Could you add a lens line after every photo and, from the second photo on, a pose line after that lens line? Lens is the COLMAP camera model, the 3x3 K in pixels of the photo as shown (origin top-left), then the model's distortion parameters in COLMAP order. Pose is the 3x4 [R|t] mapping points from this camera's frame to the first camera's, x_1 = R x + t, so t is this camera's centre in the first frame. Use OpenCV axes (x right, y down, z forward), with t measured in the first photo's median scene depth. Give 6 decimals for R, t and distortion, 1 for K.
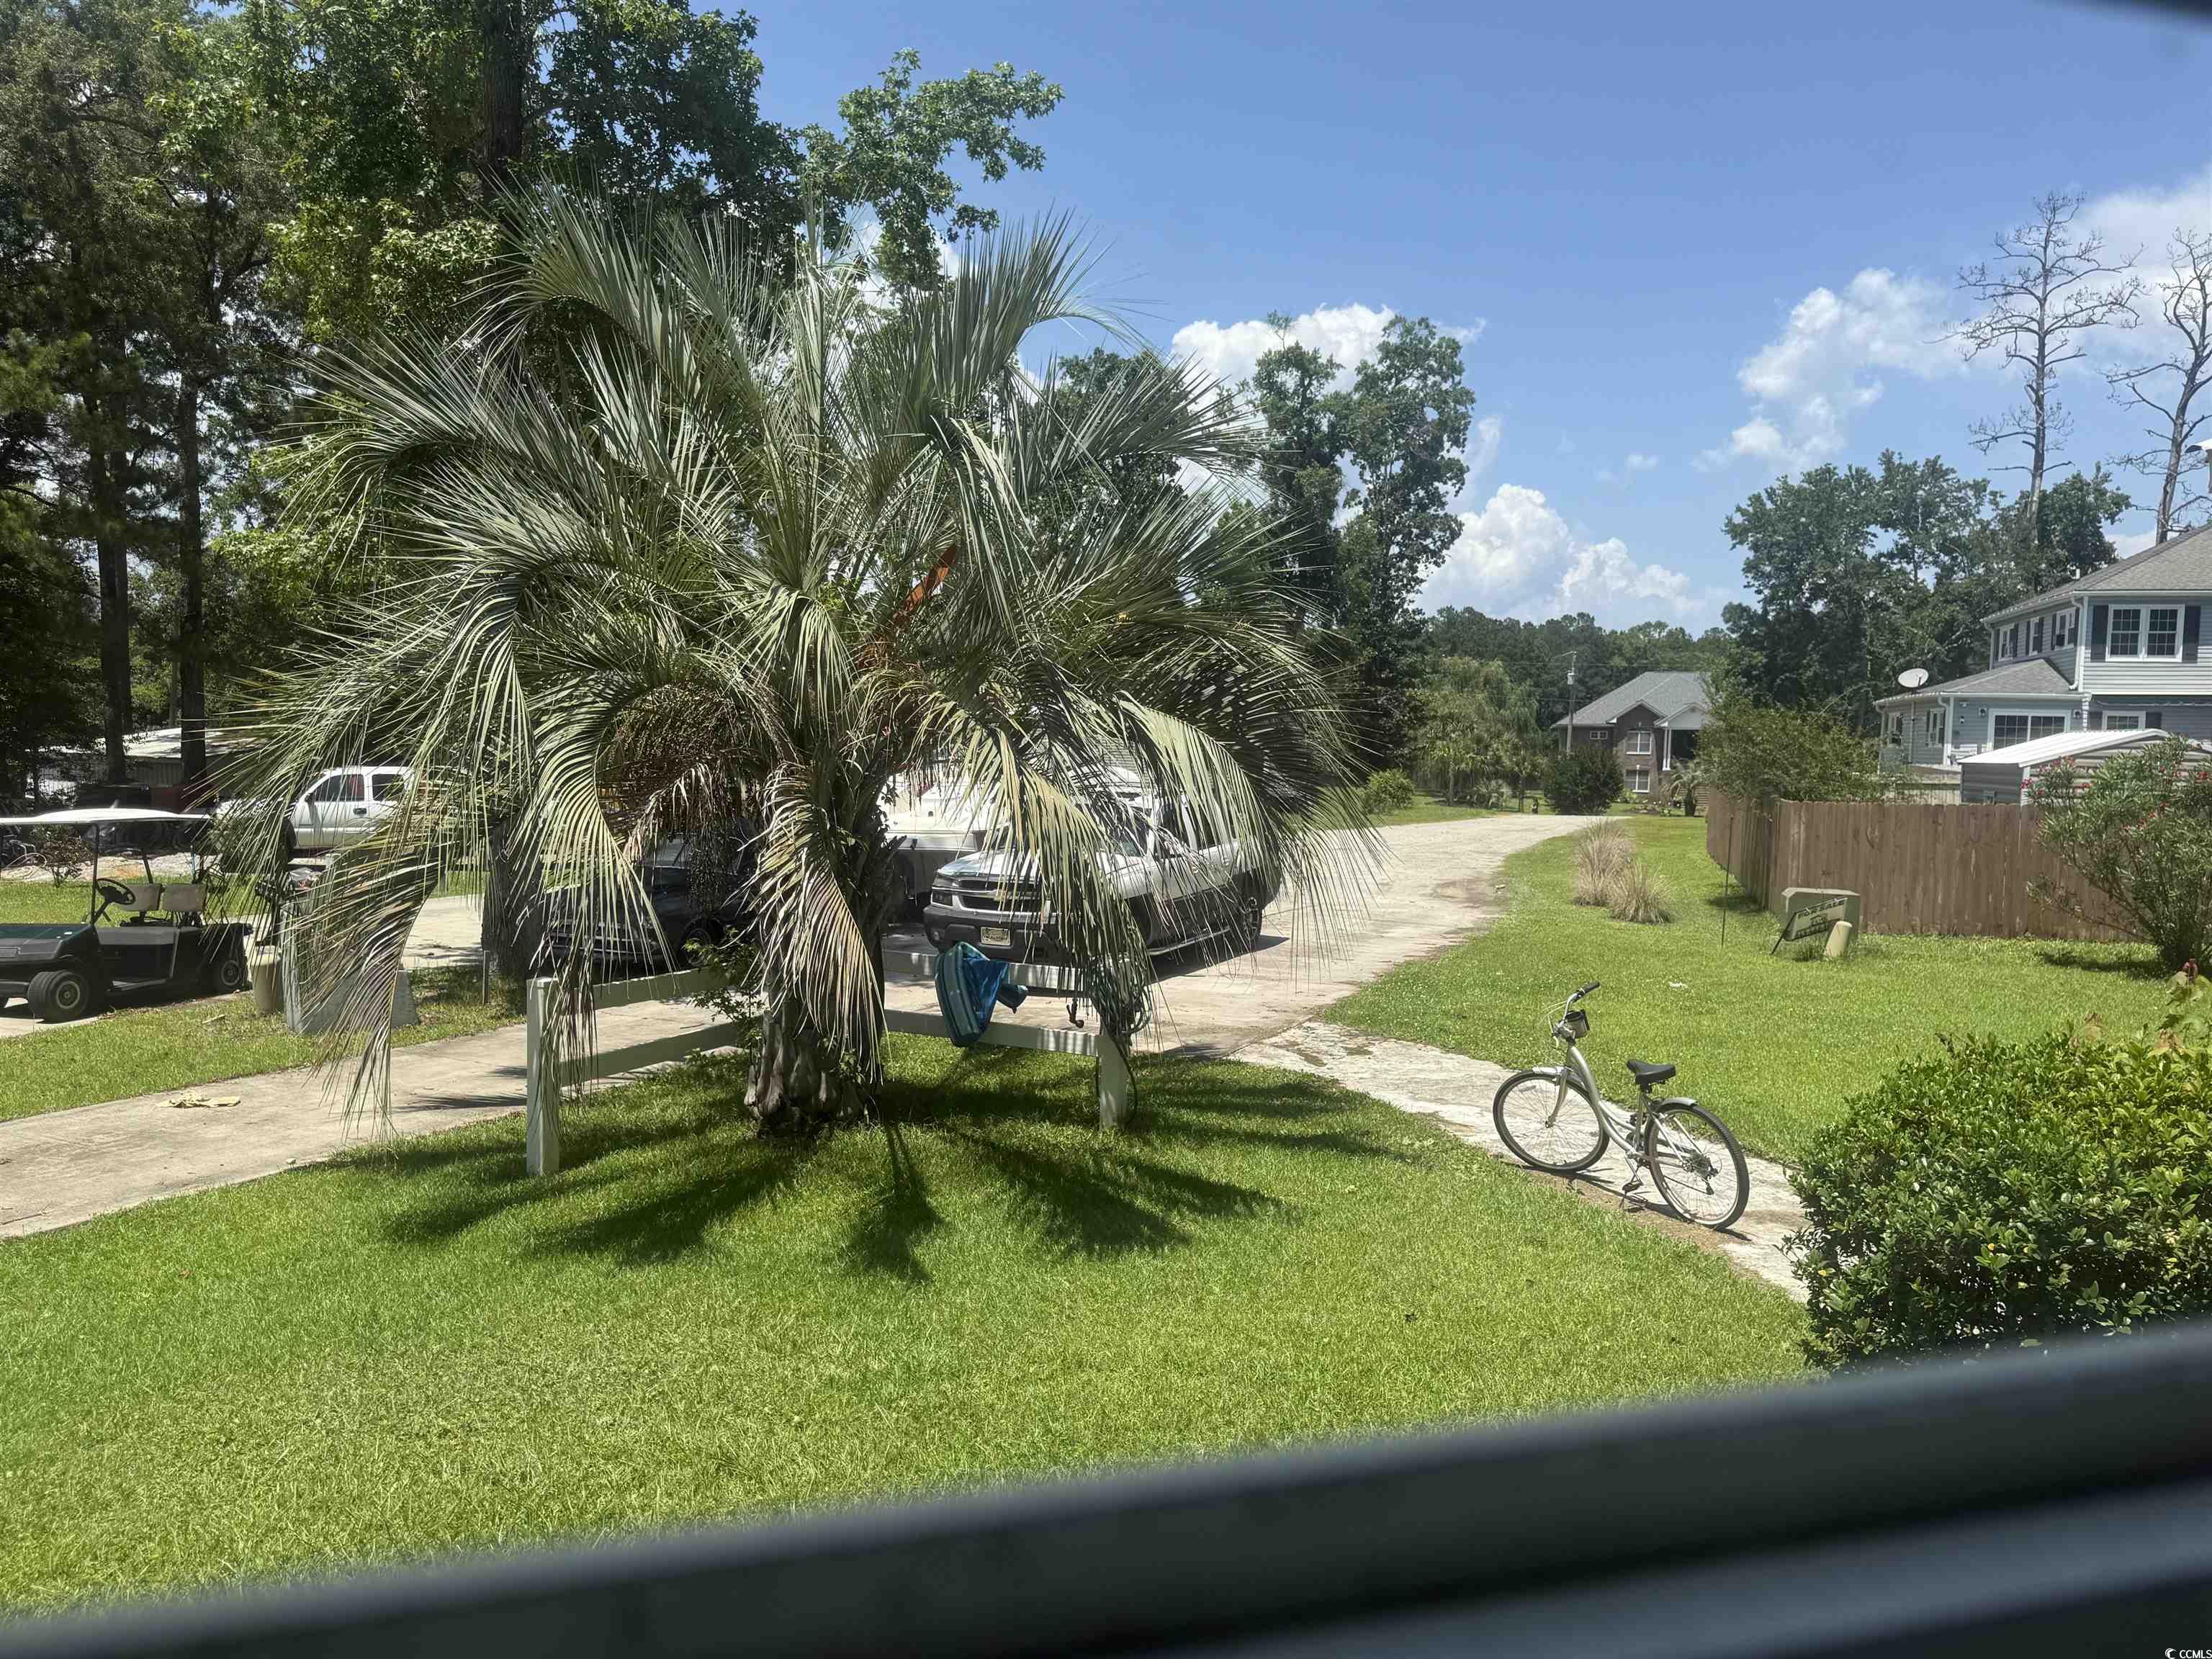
lens RADIAL K [[1562.7, 0, 1106.0], [0, 1562.7, 829.5], [0, 0, 1]] dist [0.058623, 0.000459]
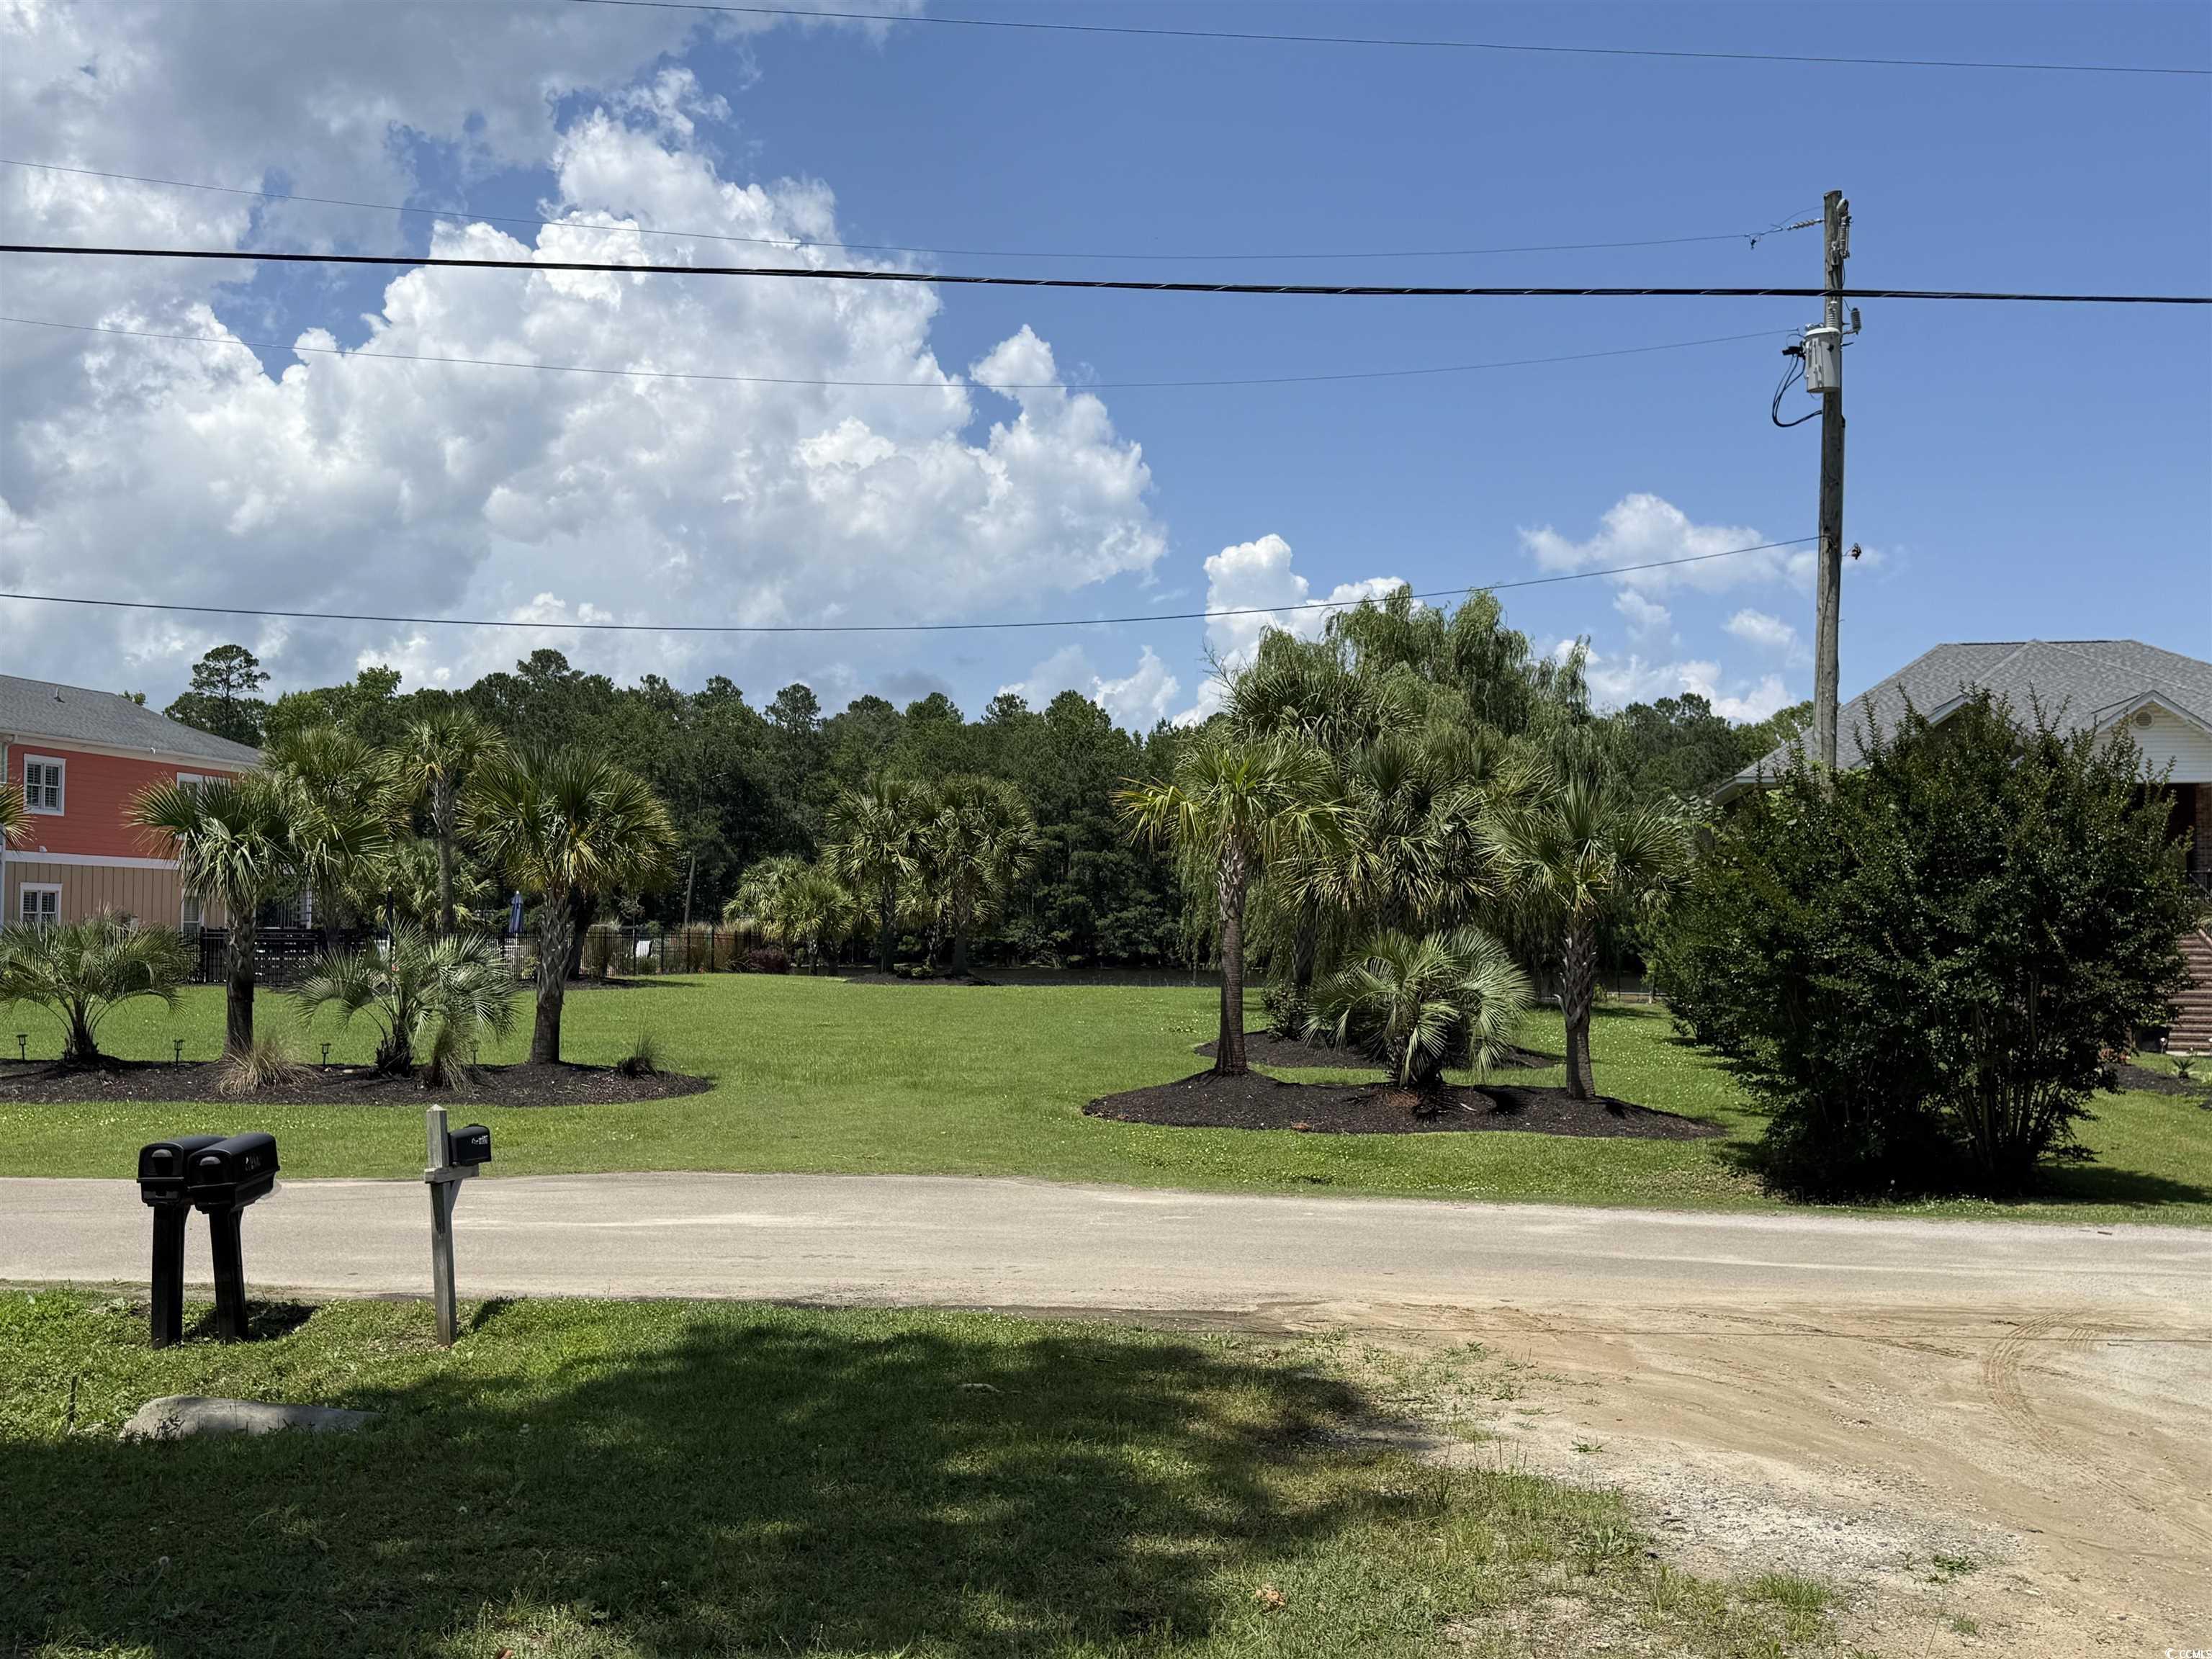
lens RADIAL K [[1982.3, 0, 1106.0], [0, 1982.3, 829.5], [0, 0, 1]] dist [0.045688, -0.001583]
pose [[0.999846, -0.007527, 0.015829, 0.183519], [0.009228, 0.993851, -0.110337, -0.015748], [-0.014901, 0.110466, 0.993768, 0.681586]]
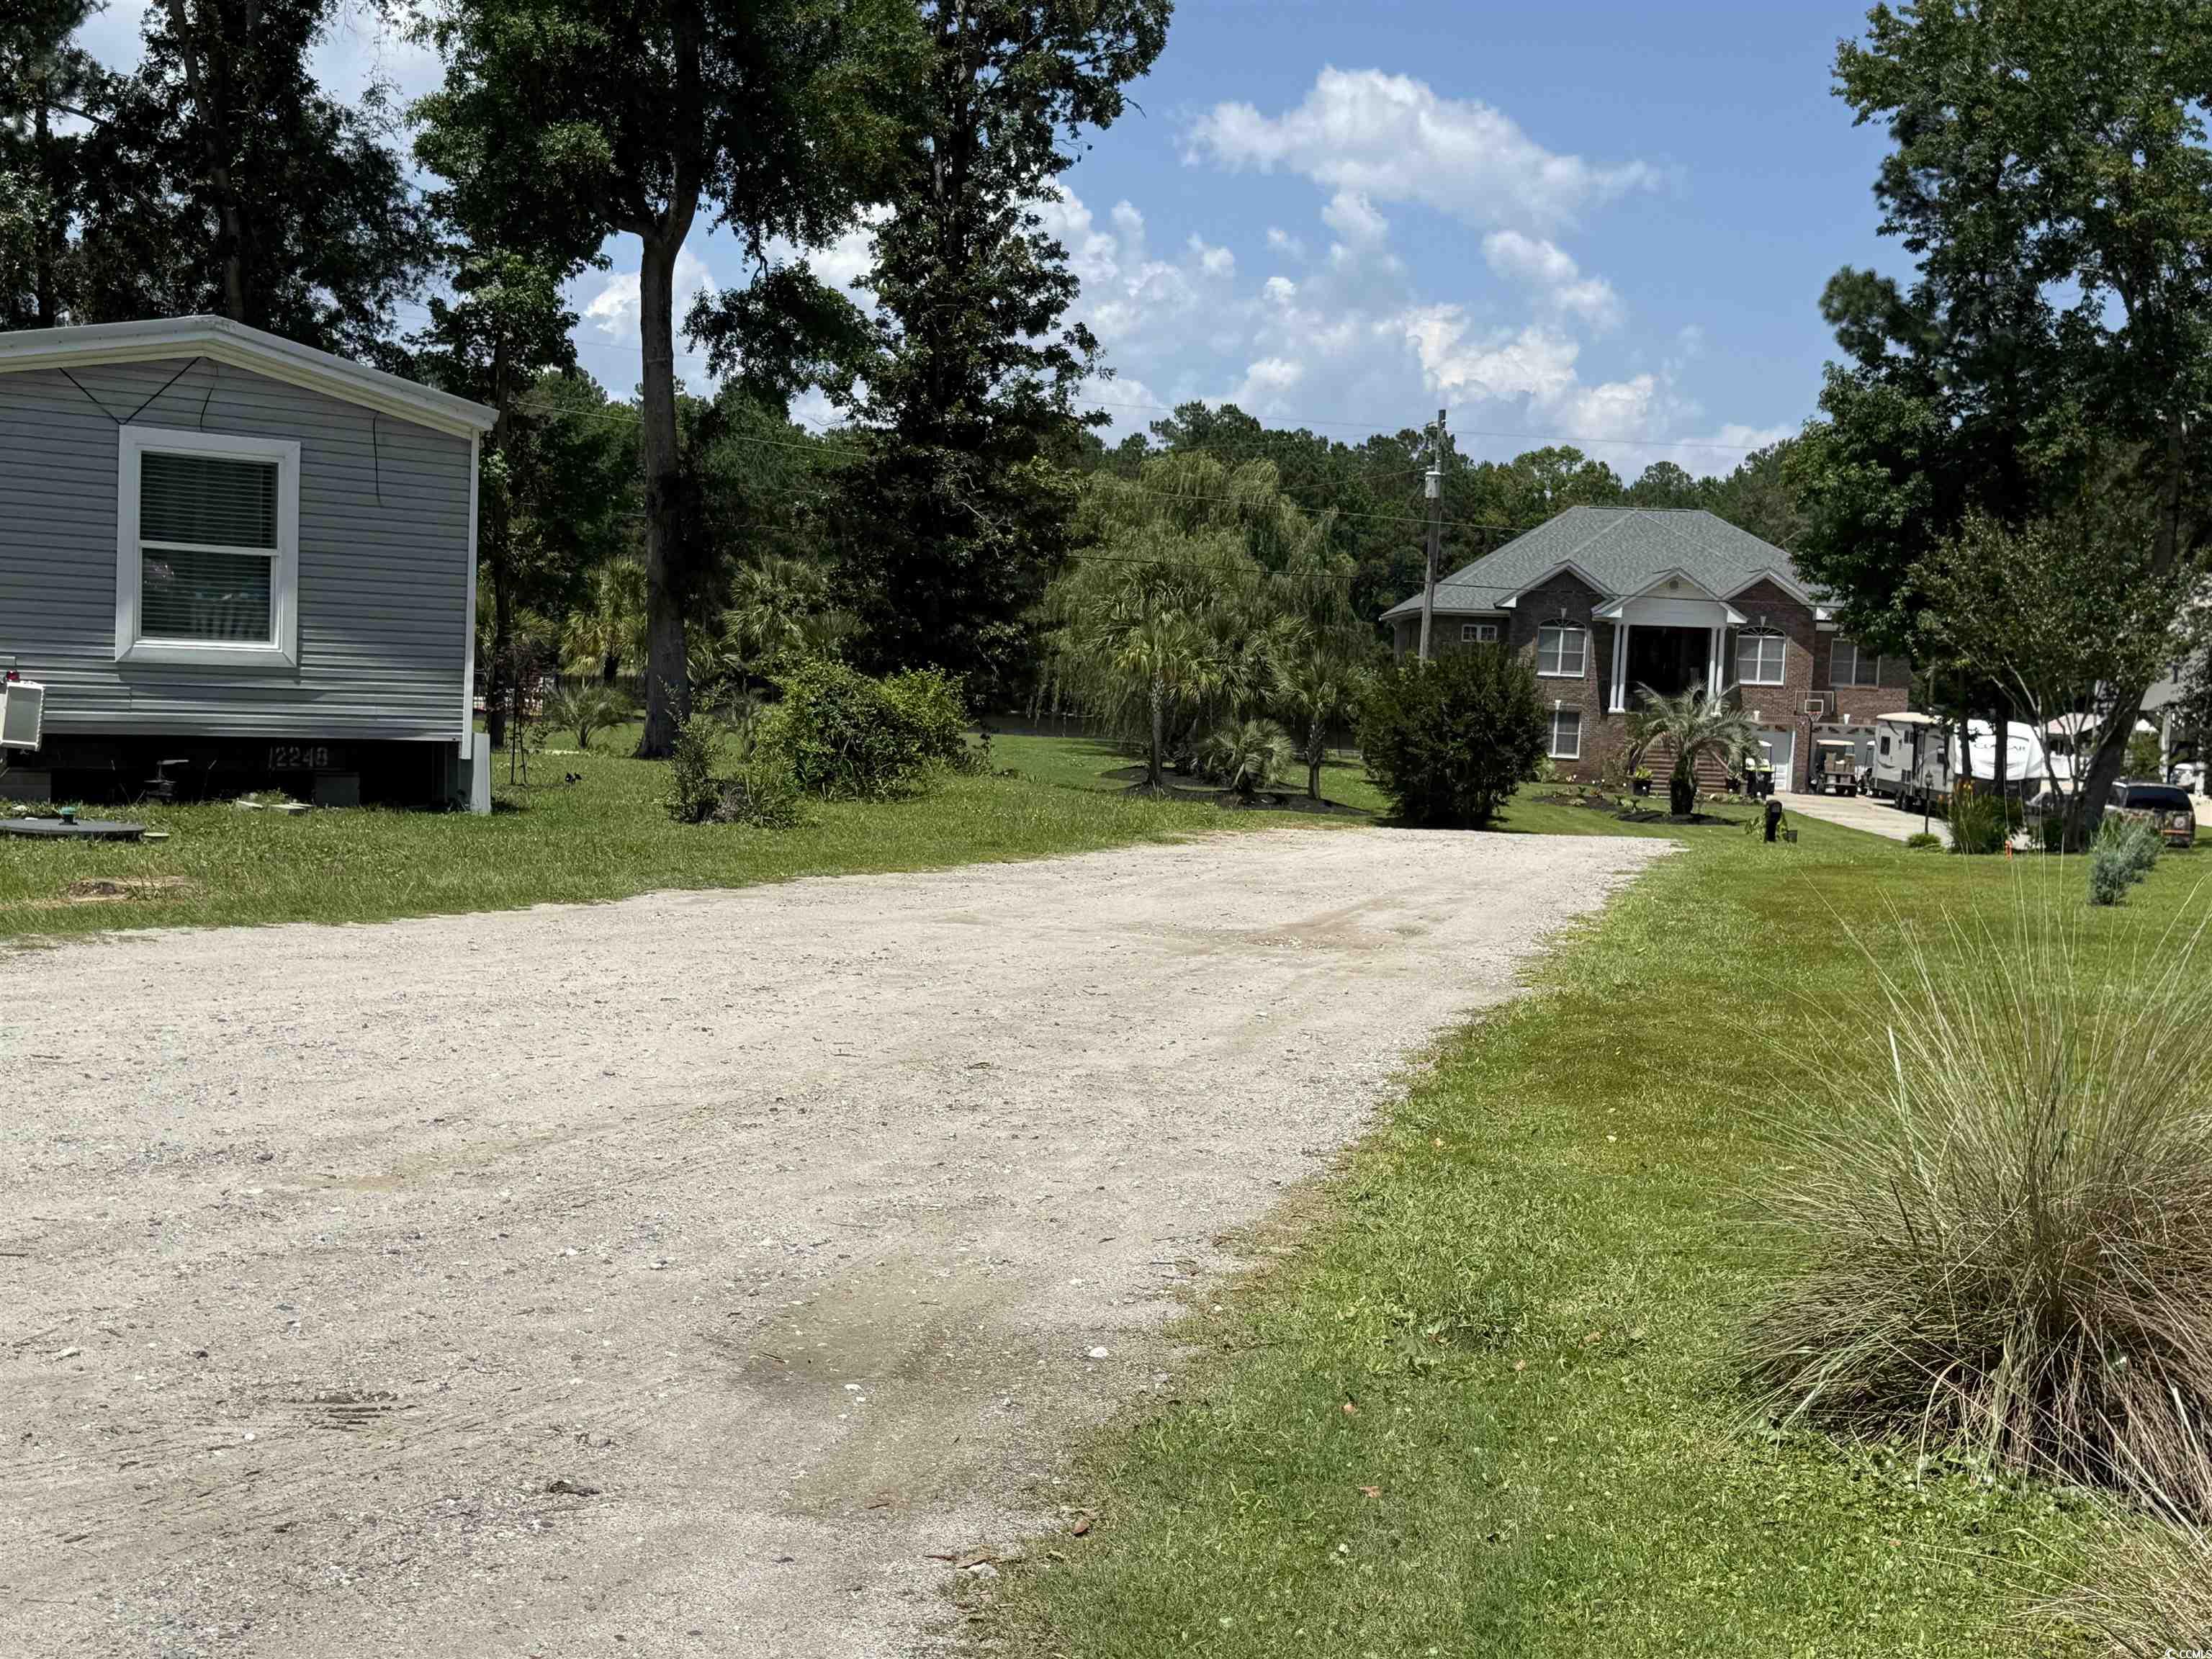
lens RADIAL K [[2793.2, 0, 1106.0], [0, 2793.2, 829.5], [0, 0, 1]] dist [0.019969, 0.001947]
pose [[0.983141, 0.020588, 0.181686, 0.064952], [-0.021992, 0.999742, 0.005716, -0.005084], [-0.181522, -0.009615, 0.983340, 0.238958]]
